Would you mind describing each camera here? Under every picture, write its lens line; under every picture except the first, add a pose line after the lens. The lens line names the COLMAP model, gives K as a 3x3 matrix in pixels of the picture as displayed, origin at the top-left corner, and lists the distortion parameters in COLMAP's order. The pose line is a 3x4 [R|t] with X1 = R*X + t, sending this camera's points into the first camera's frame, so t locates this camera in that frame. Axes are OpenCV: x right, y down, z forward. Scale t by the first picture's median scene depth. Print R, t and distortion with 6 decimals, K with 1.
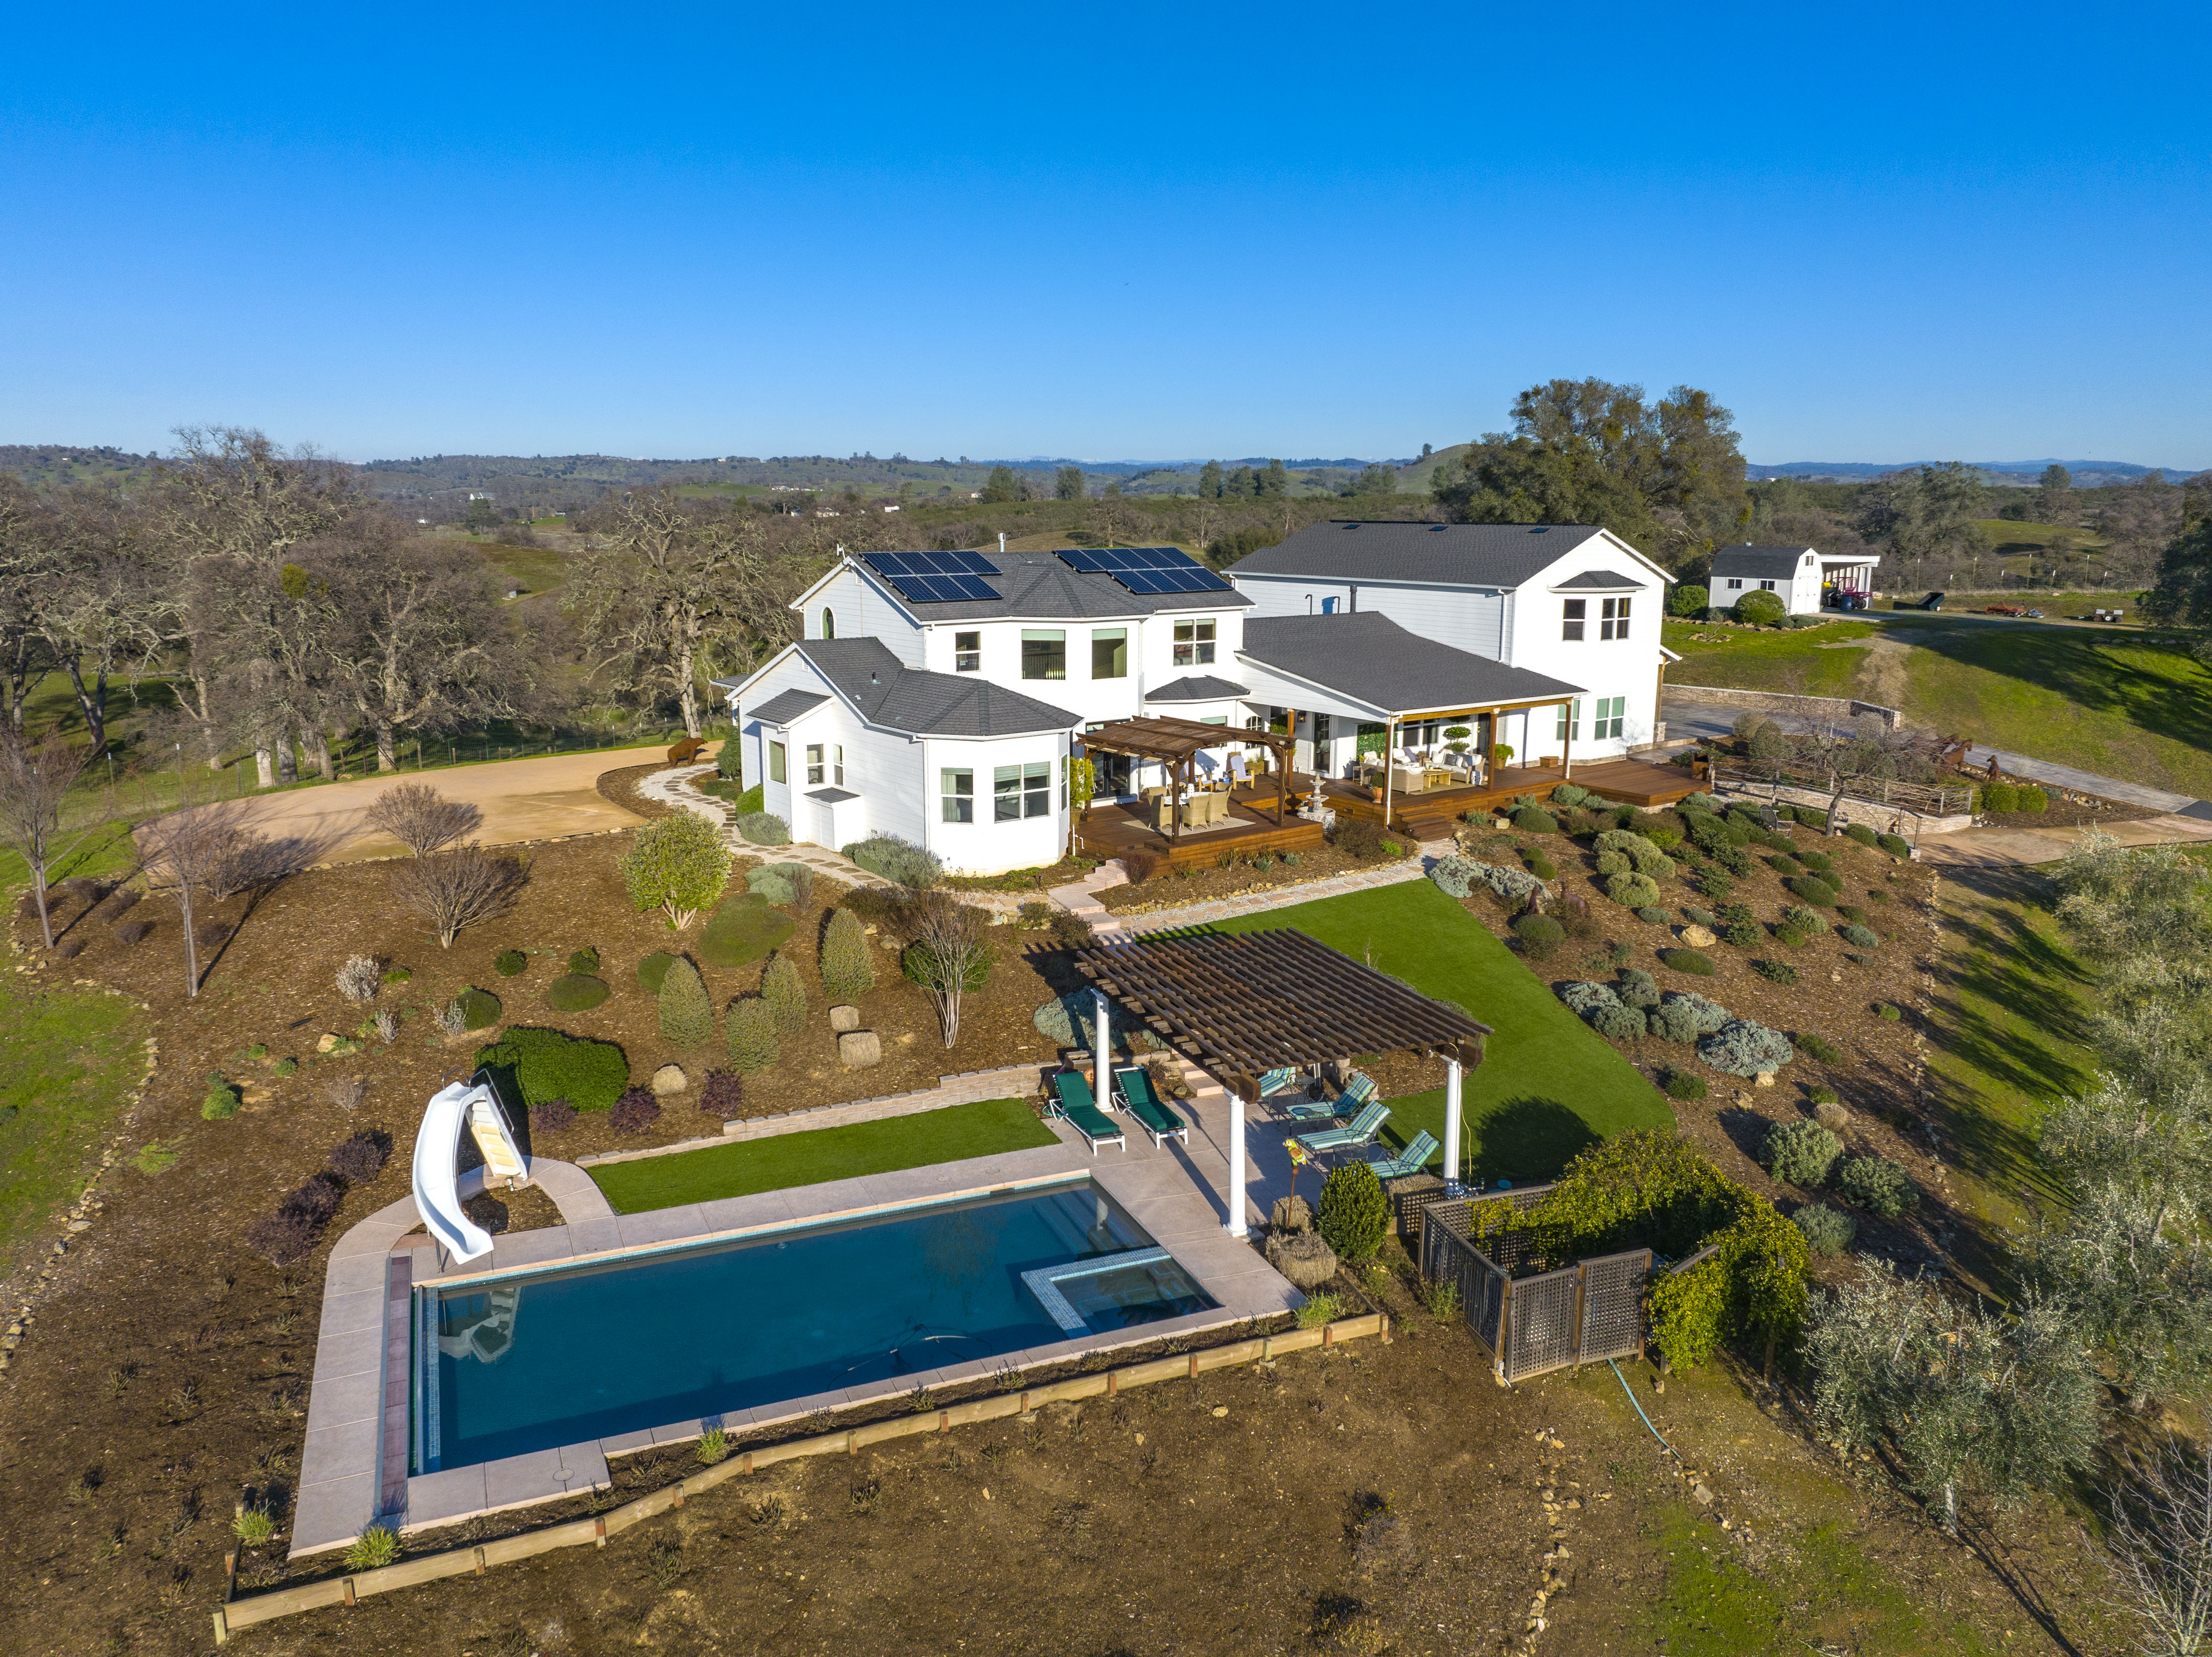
lens RADIAL K [[1565.9, 0, 1109.0], [0, 1565.9, 830.2], [0, 0, 1]] dist [-0.040099, -0.001574]
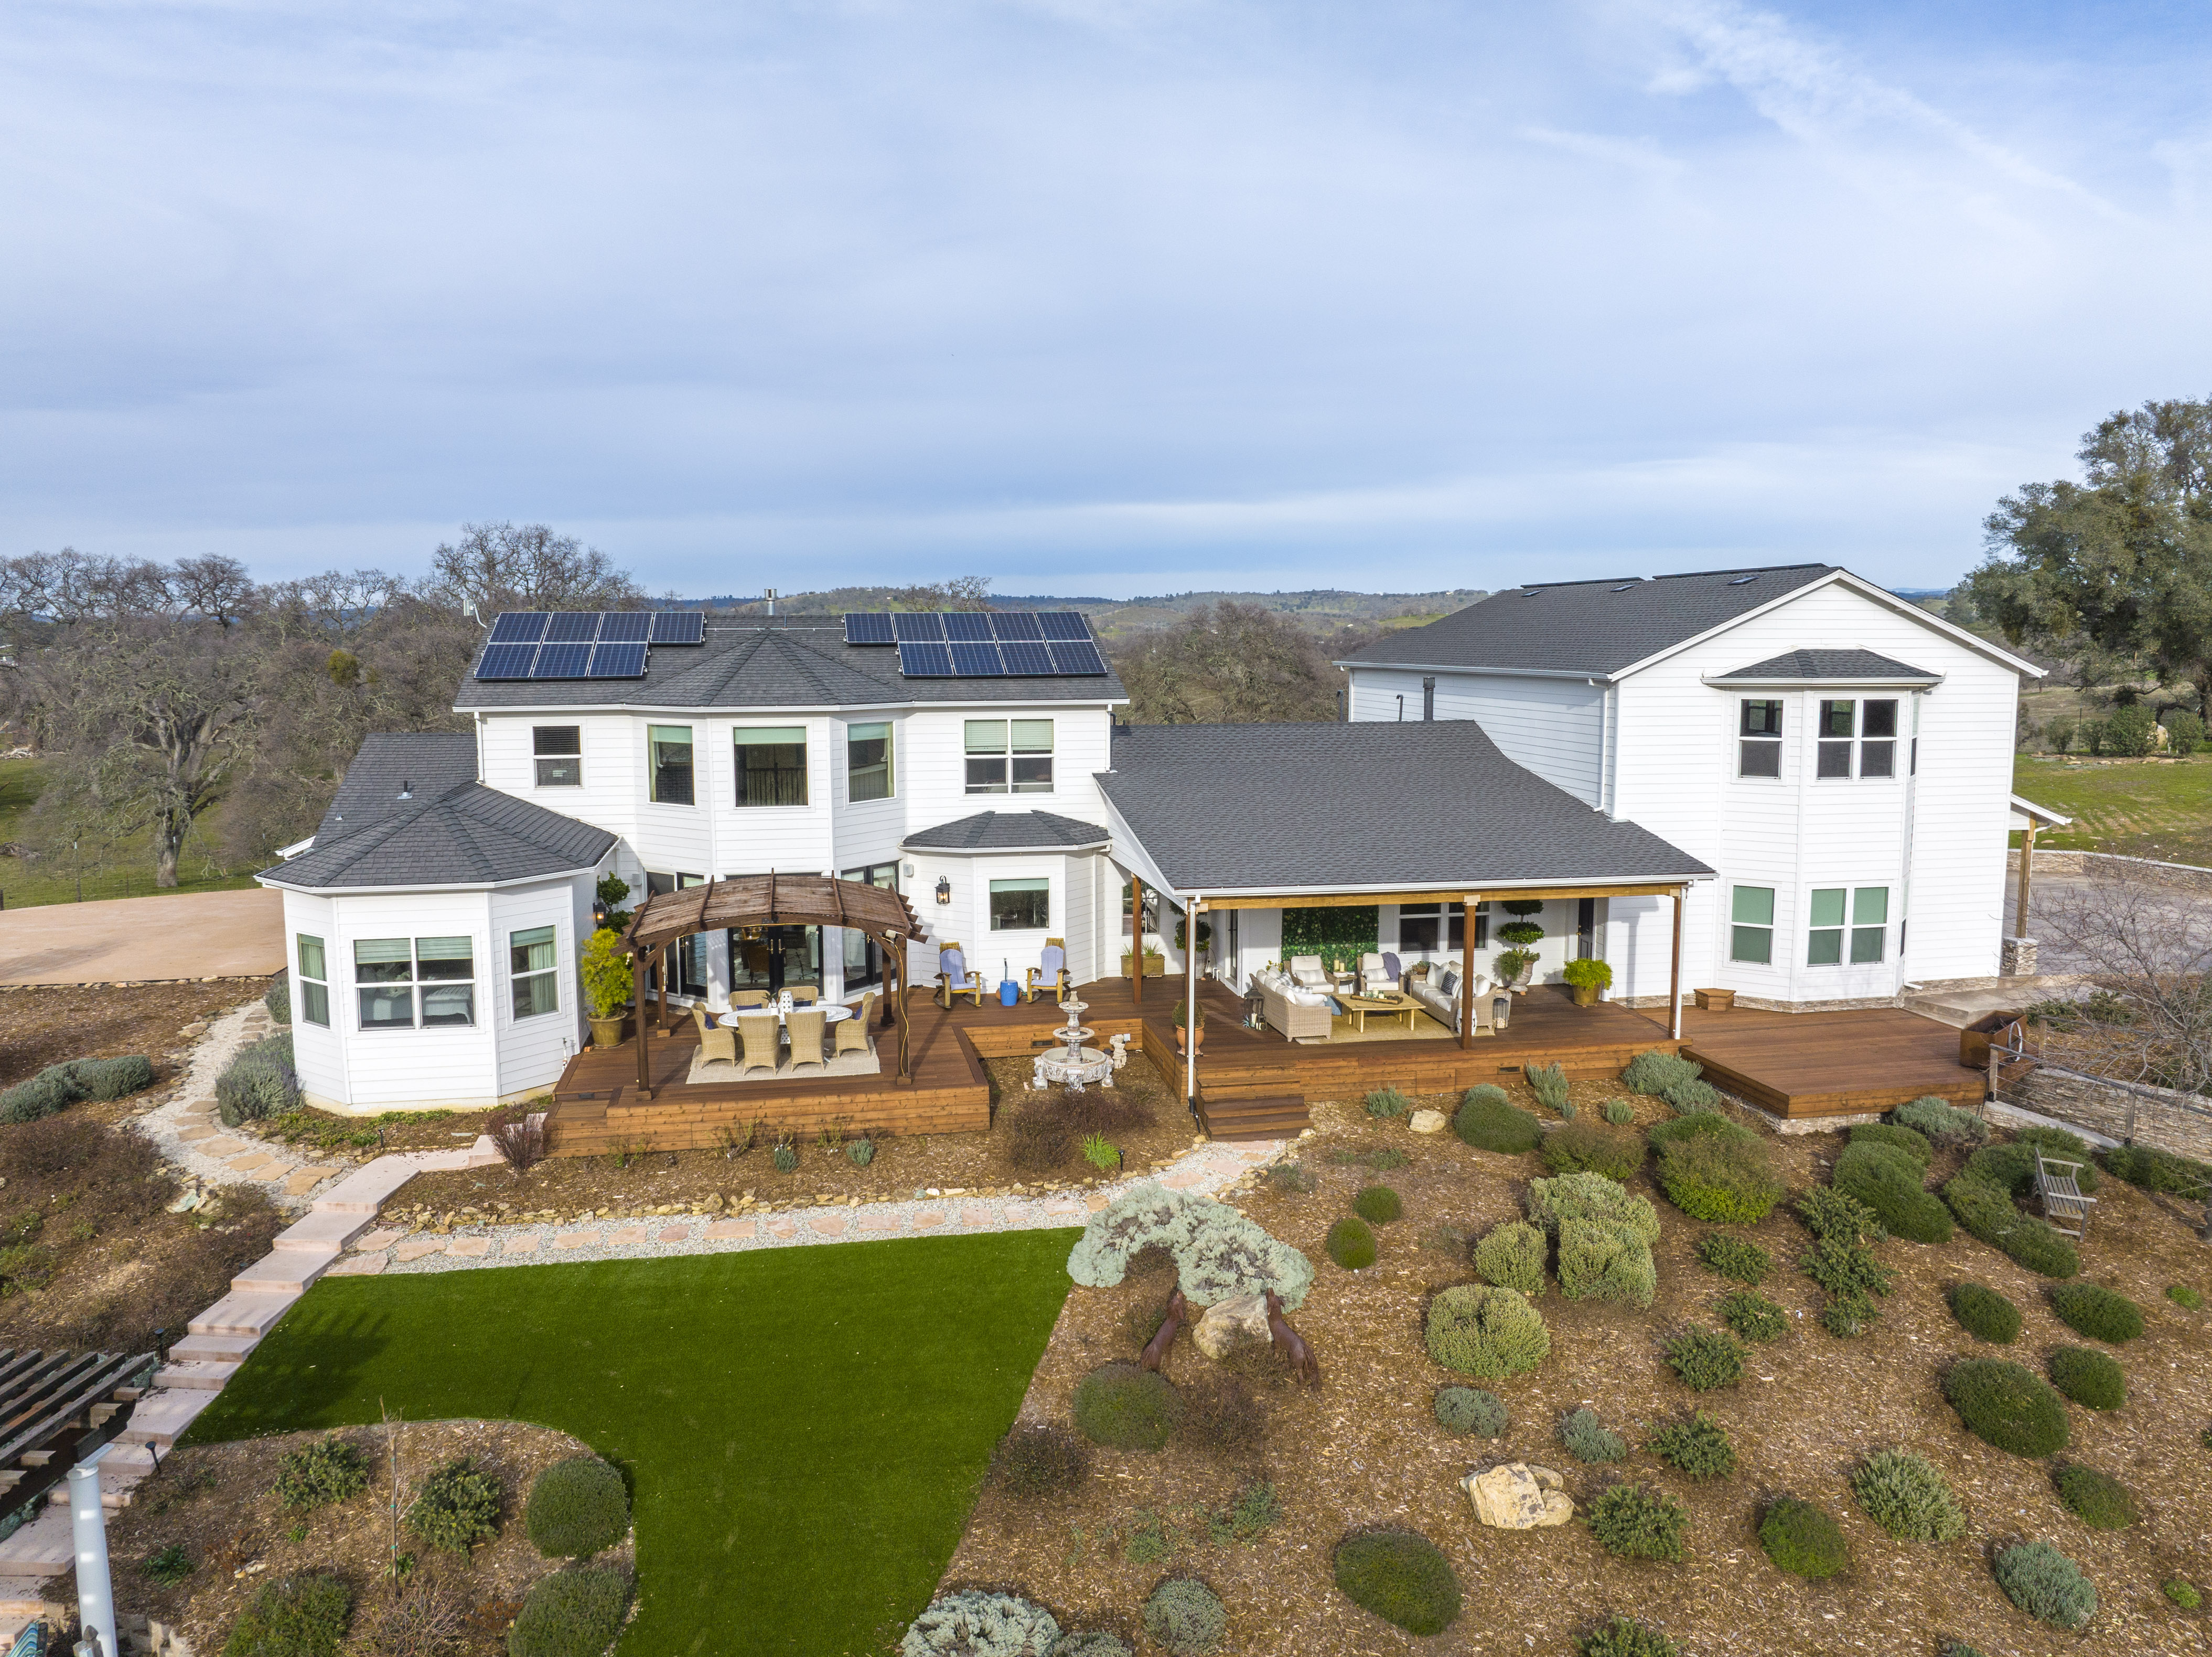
lens RADIAL K [[1570.7, 0, 1110.8], [0, 1570.7, 821.4], [0, 0, 1]] dist [-0.037990, -0.000408]
pose [[0.896474, 0.045428, -0.440761, 0.386902], [-0.084758, 0.993943, -0.069950, -0.058046], [0.434913, 0.100067, 0.894895, 0.492799]]
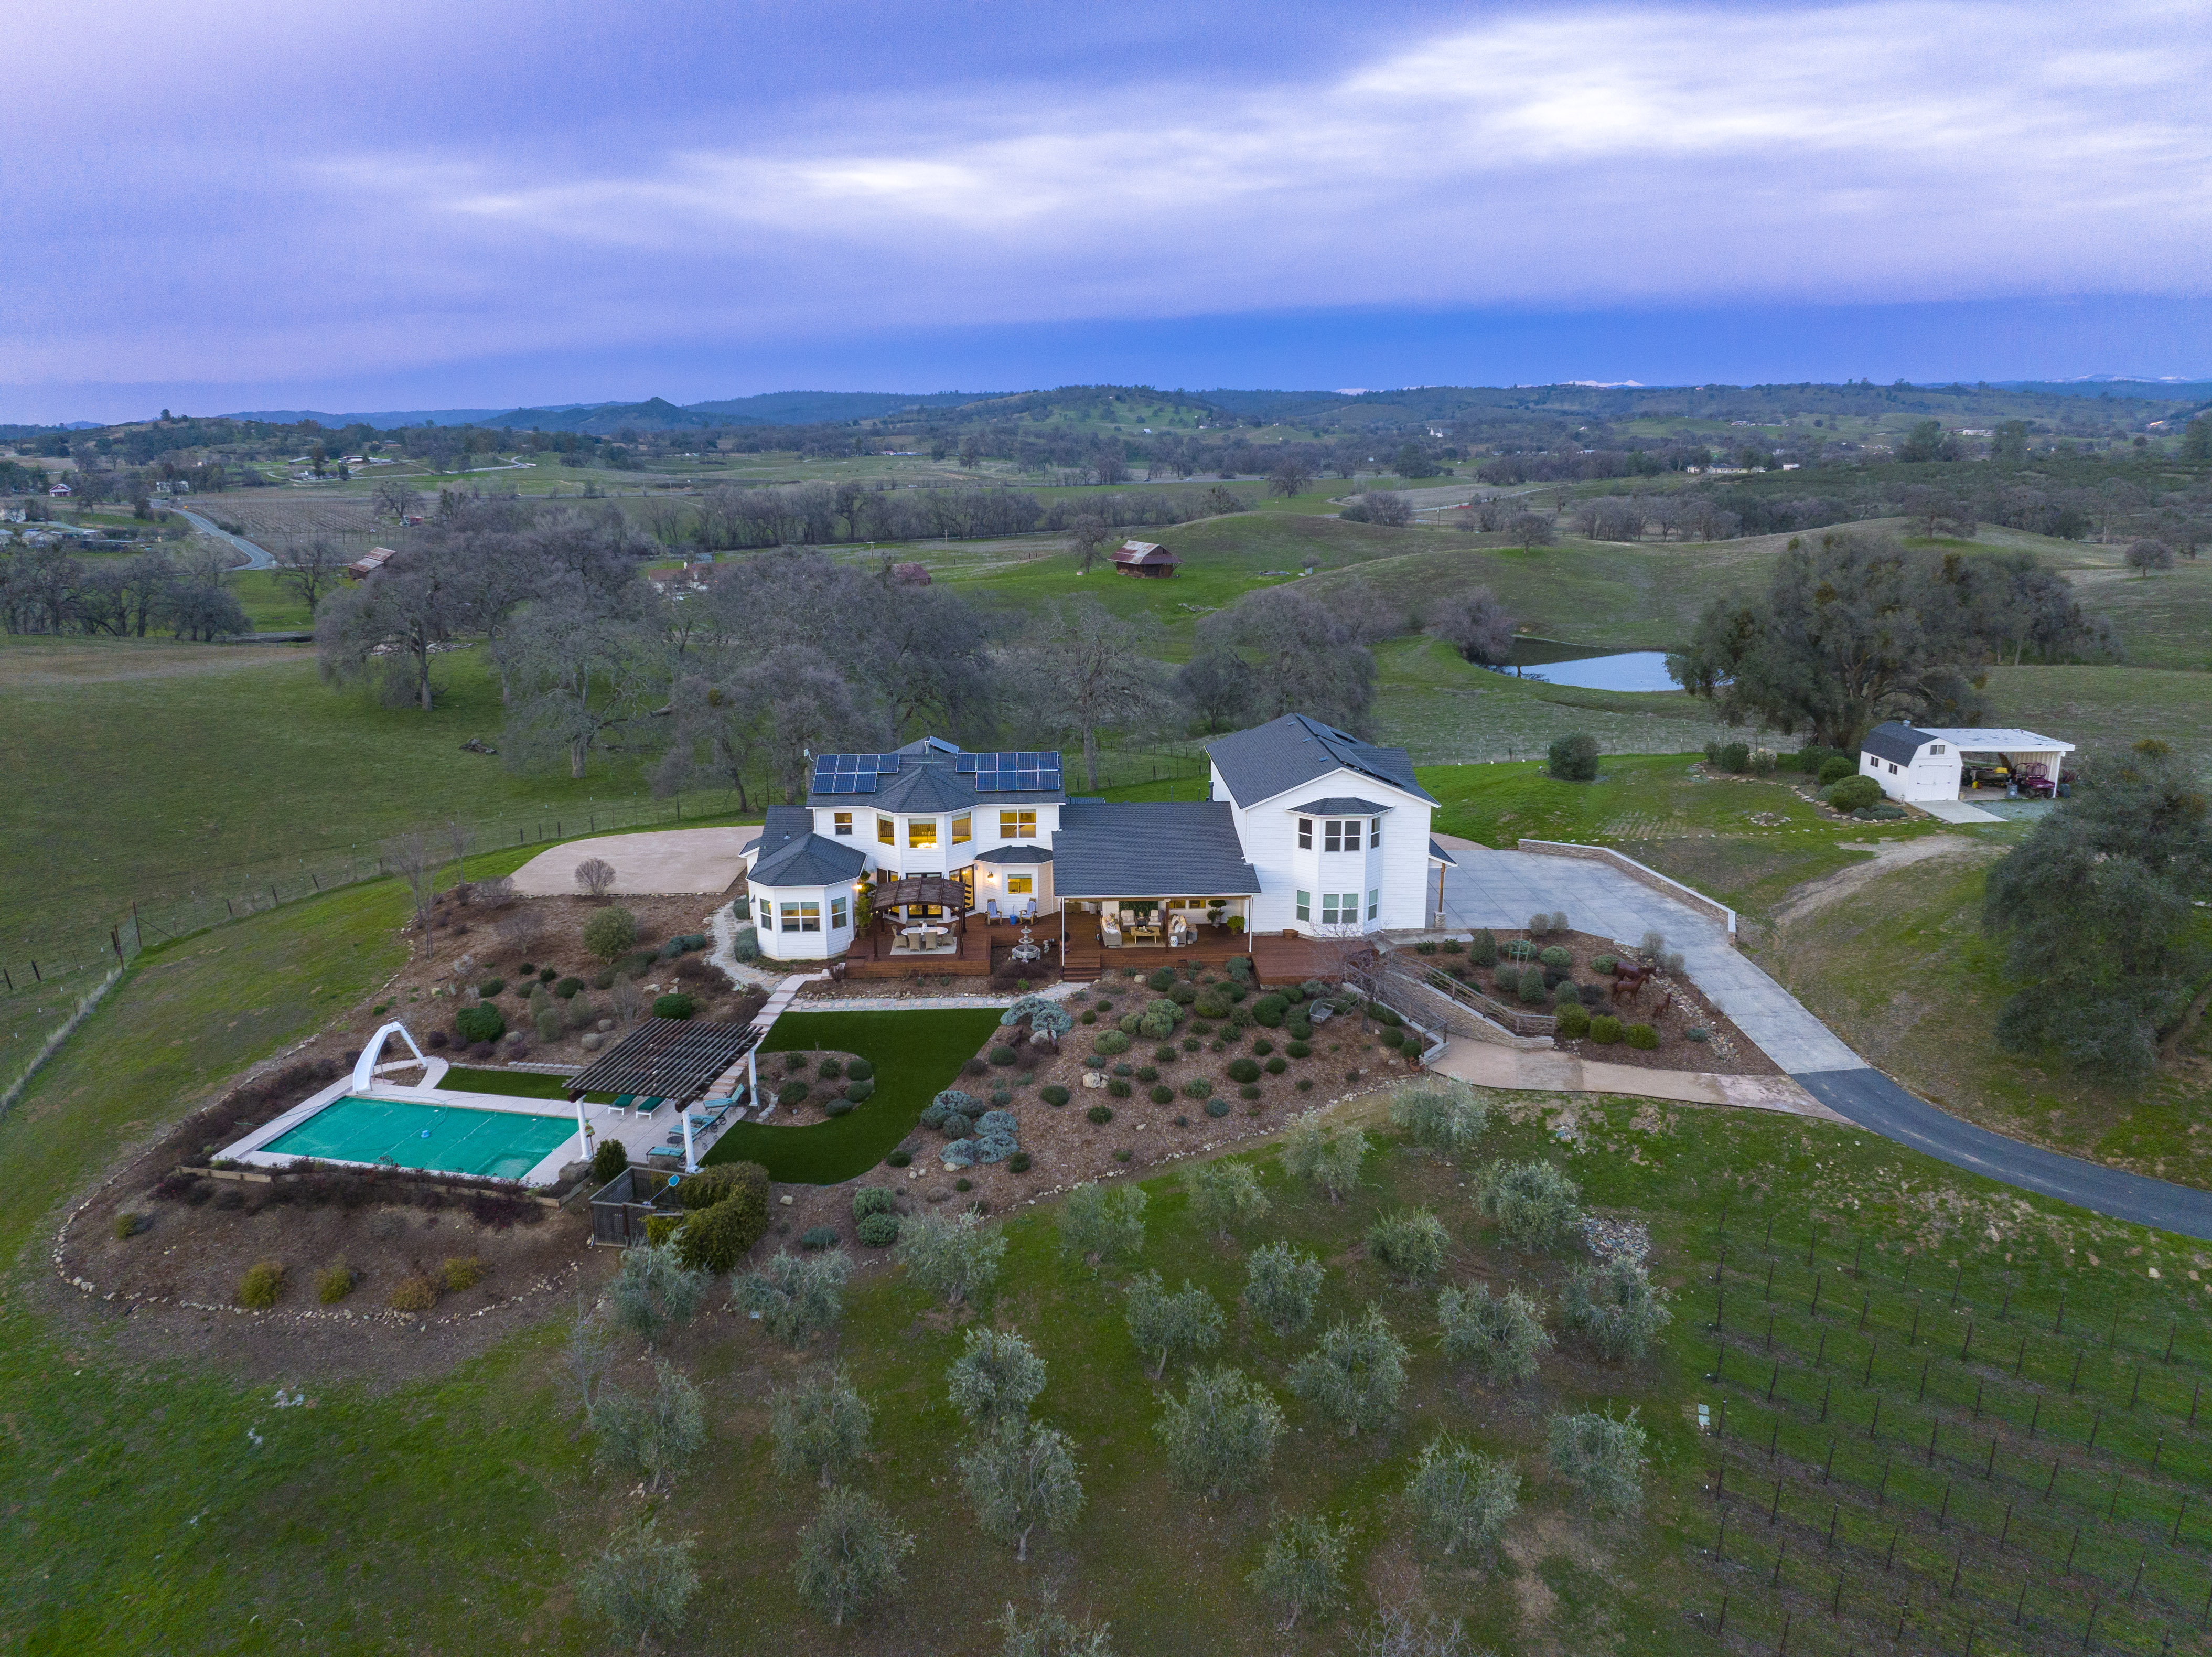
lens RADIAL K [[1565.9, 0, 1109.0], [0, 1565.9, 830.2], [0, 0, 1]] dist [-0.040099, -0.001574]
pose [[0.823620, 0.135782, -0.550648, 1.038407], [-0.109240, 0.990718, 0.080904, -0.263516], [0.556522, -0.006482, 0.830808, -0.246368]]
